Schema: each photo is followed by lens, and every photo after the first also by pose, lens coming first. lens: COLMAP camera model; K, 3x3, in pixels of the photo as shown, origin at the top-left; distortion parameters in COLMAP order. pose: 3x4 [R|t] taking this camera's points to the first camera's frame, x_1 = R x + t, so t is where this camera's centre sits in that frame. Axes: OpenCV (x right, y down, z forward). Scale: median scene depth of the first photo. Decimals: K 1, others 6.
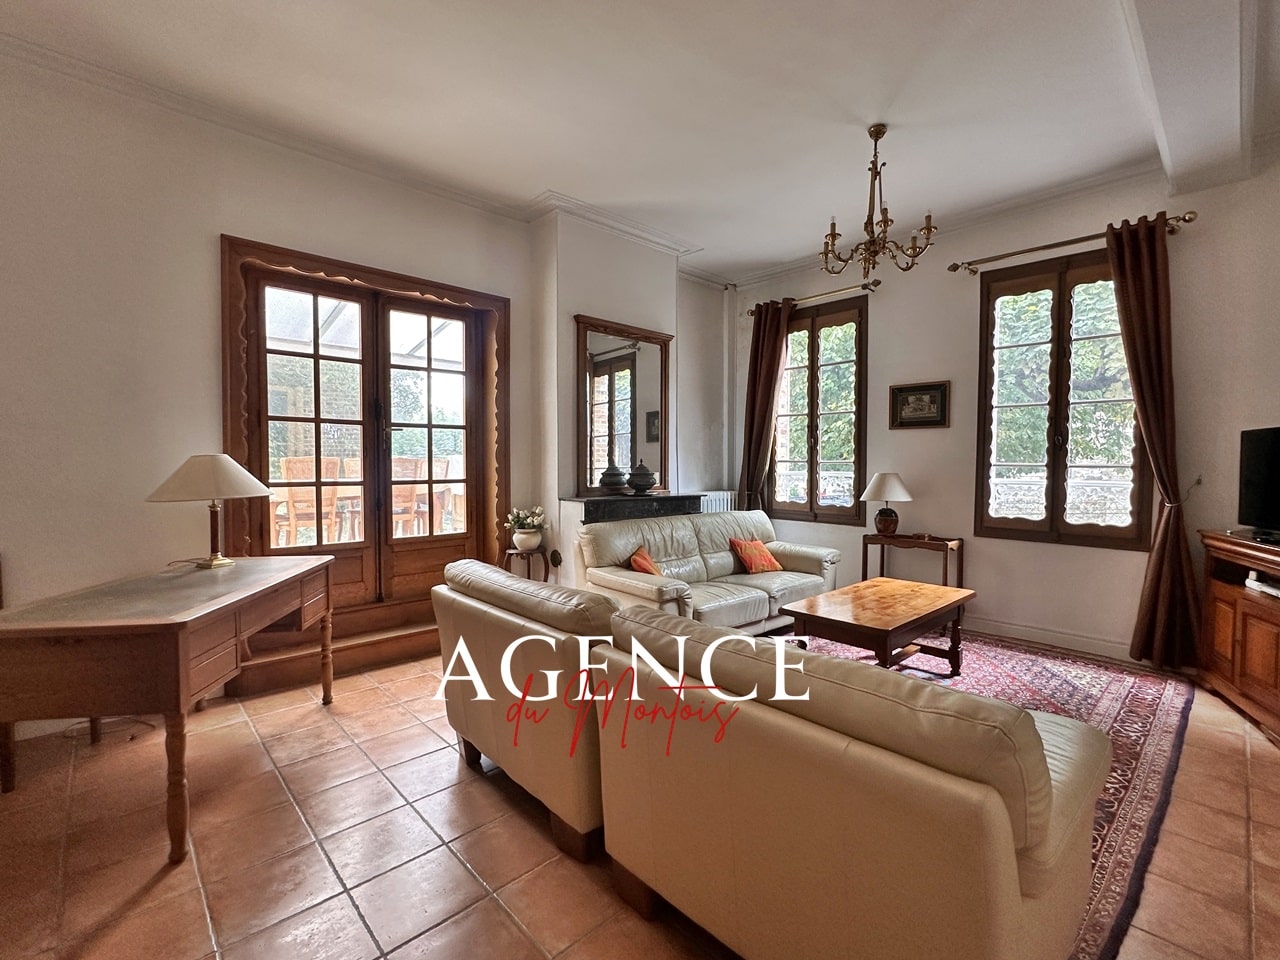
lens RADIAL K [[576.2, 0, 640.2], [0, 576.2, 475.5], [0, 0, 1]] dist [-0.000153, -0.000423]
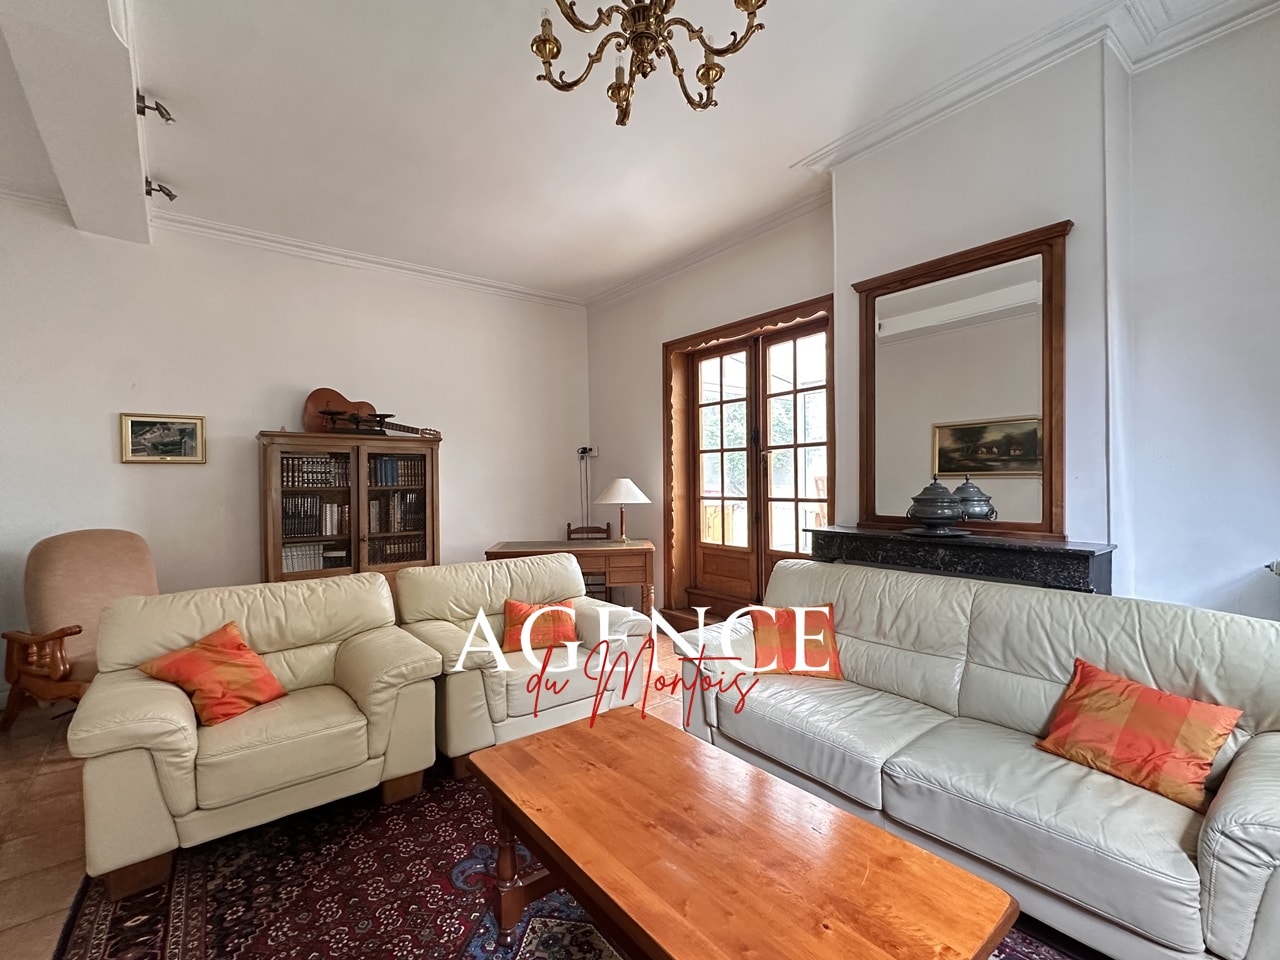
lens RADIAL K [[576.2, 0, 639.5], [0, 576.2, 484.2], [0, 0, 1]] dist [-0.000153, -0.000423]
pose [[-0.084660, 0.015285, -0.996293, 0.755119], [-0.005335, 0.999861, 0.015793, -0.035382], [0.996396, 0.006652, -0.084567, 0.879095]]
